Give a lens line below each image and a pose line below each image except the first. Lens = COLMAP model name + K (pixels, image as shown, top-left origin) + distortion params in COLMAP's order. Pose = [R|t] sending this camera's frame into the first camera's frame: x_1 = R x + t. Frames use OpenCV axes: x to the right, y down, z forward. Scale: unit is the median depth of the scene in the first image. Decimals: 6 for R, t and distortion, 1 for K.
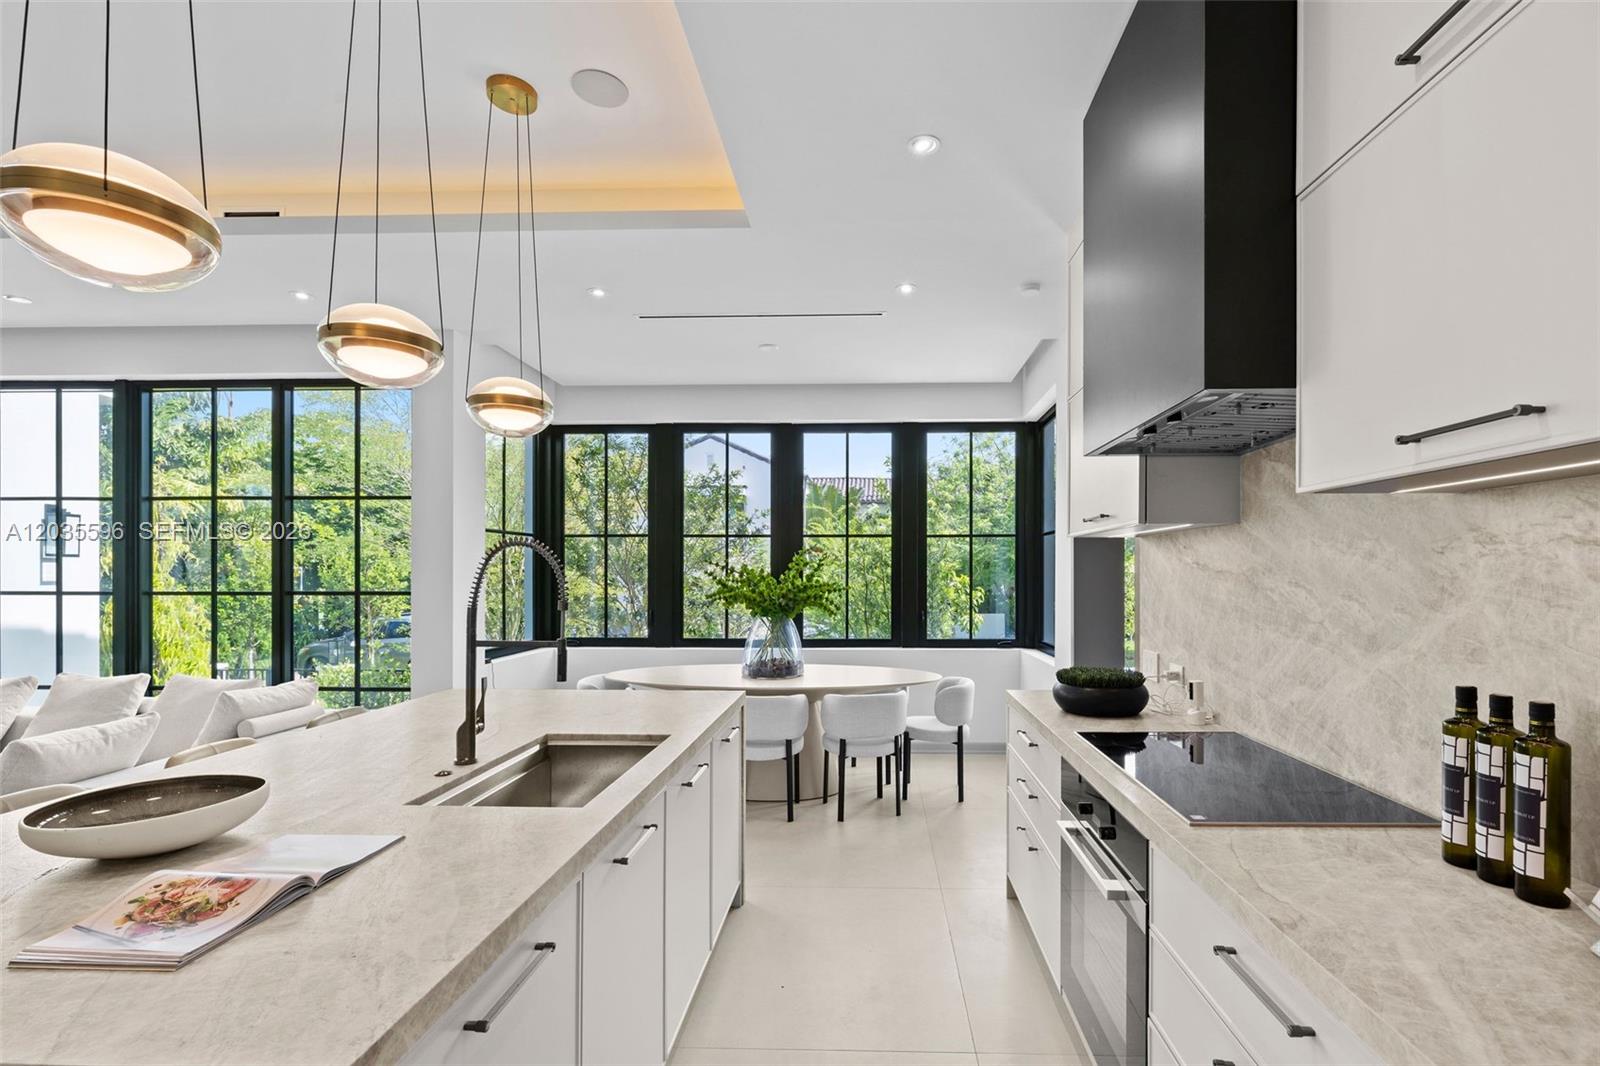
lens RADIAL K [[750.3, 0, 883.9], [0, 750.3, 571.6], [0, 0, 1]] dist [-0.023253, 0.000928]
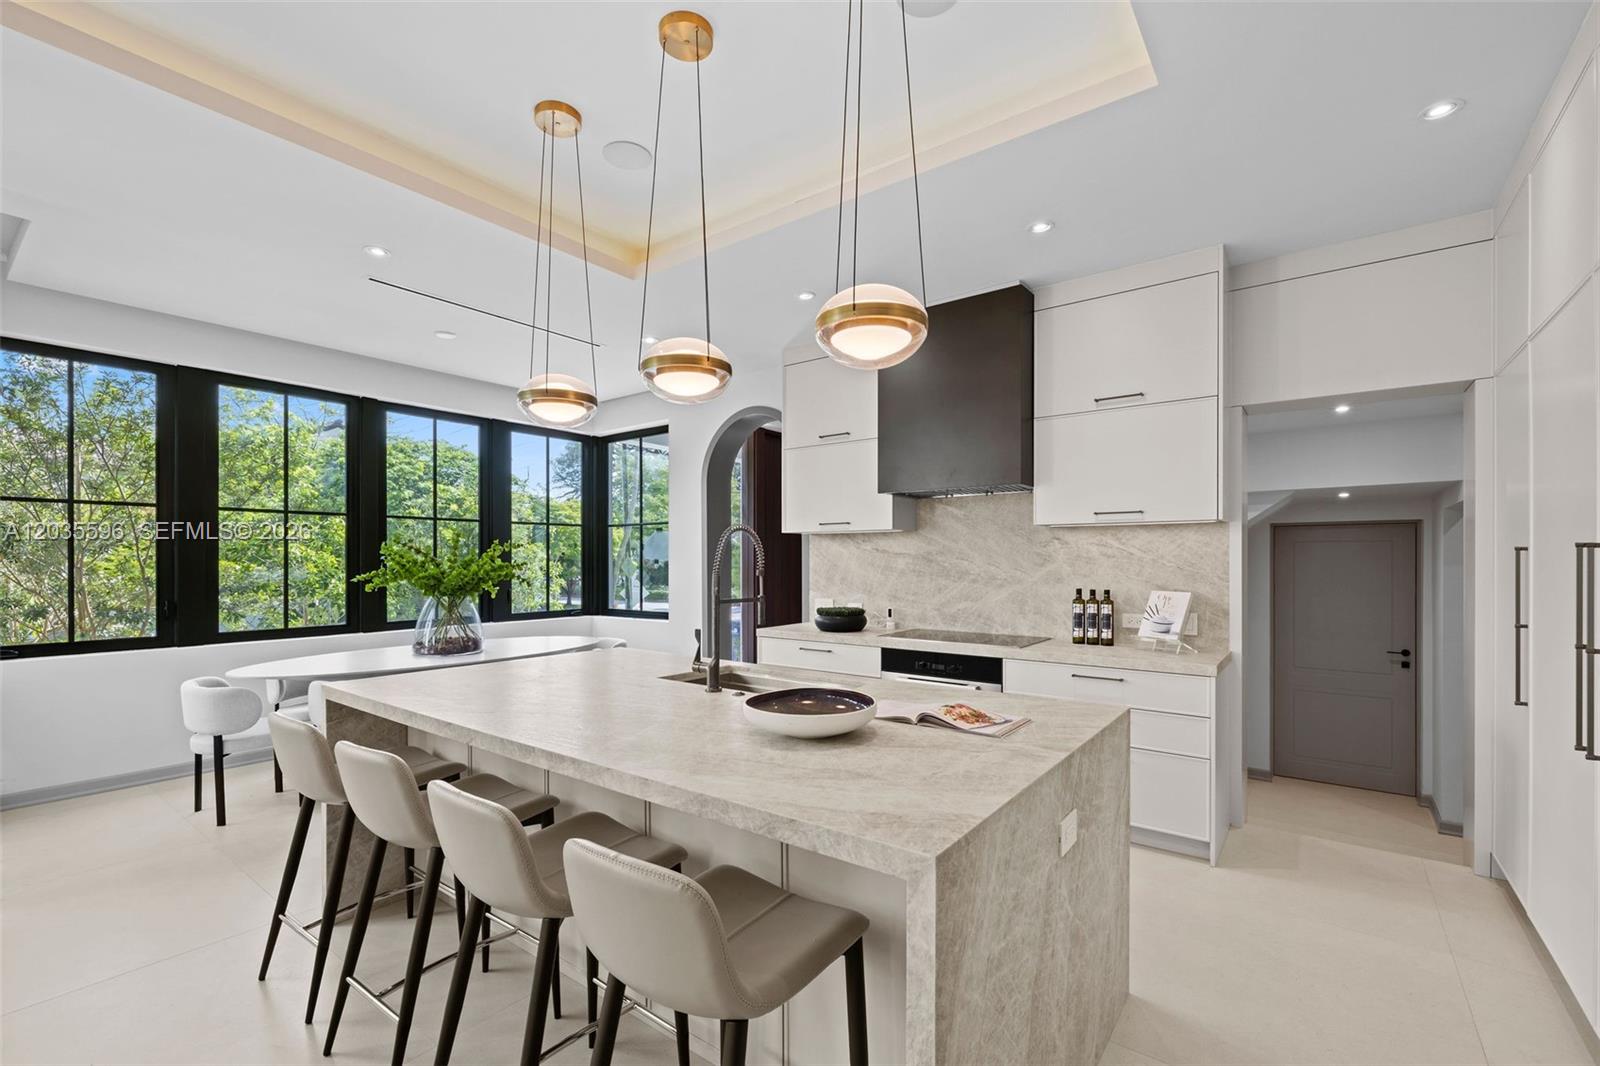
lens RADIAL K [[689.2, 0, 803.6], [0, 689.2, 549.0], [0, 0, 1]] dist [-0.003692, -0.001088]
pose [[0.592533, 0.008931, 0.805497, -0.991923], [-0.002589, 0.999954, -0.009183, 0.004898], [-0.805542, 0.003355, 0.592529, 0.073361]]
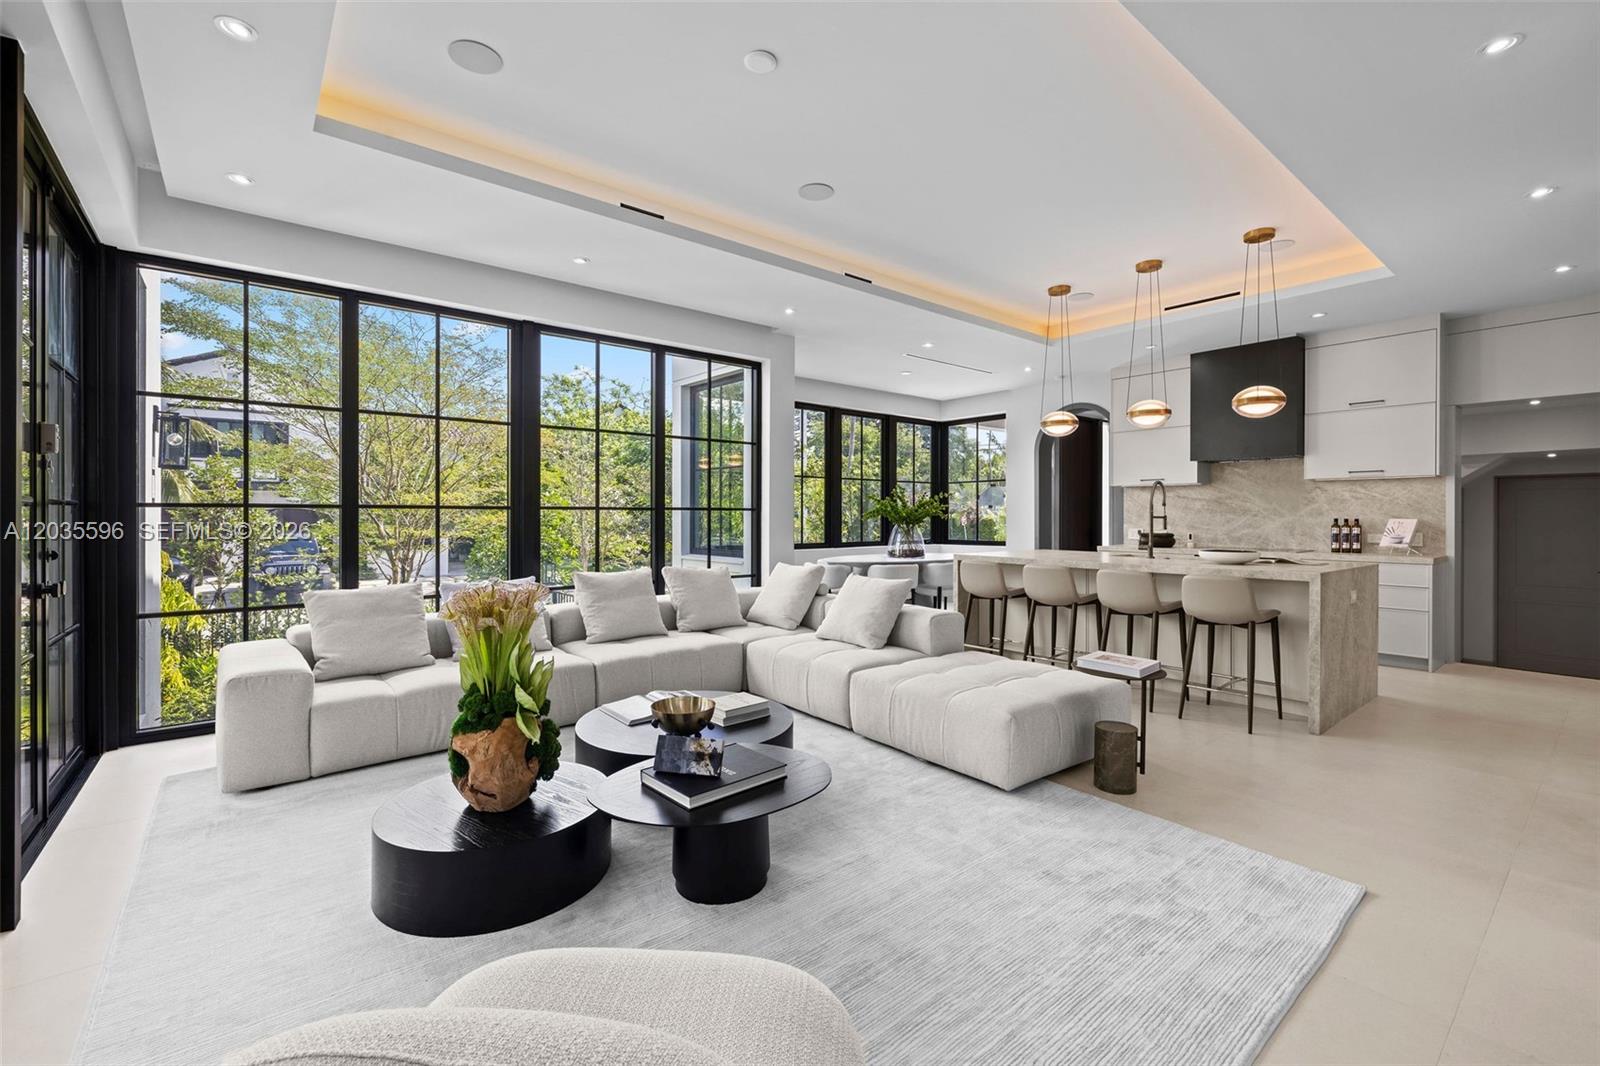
lens RADIAL K [[689.2, 0, 789.0], [0, 689.2, 511.2], [0, 0, 1]] dist [-0.003692, -0.001088]
pose [[0.770548, 0.002991, 0.637375, -2.217421], [-0.002304, 0.999996, -0.001907, 0.050810], [-0.637378, 0.000001, 0.770551, -0.119952]]
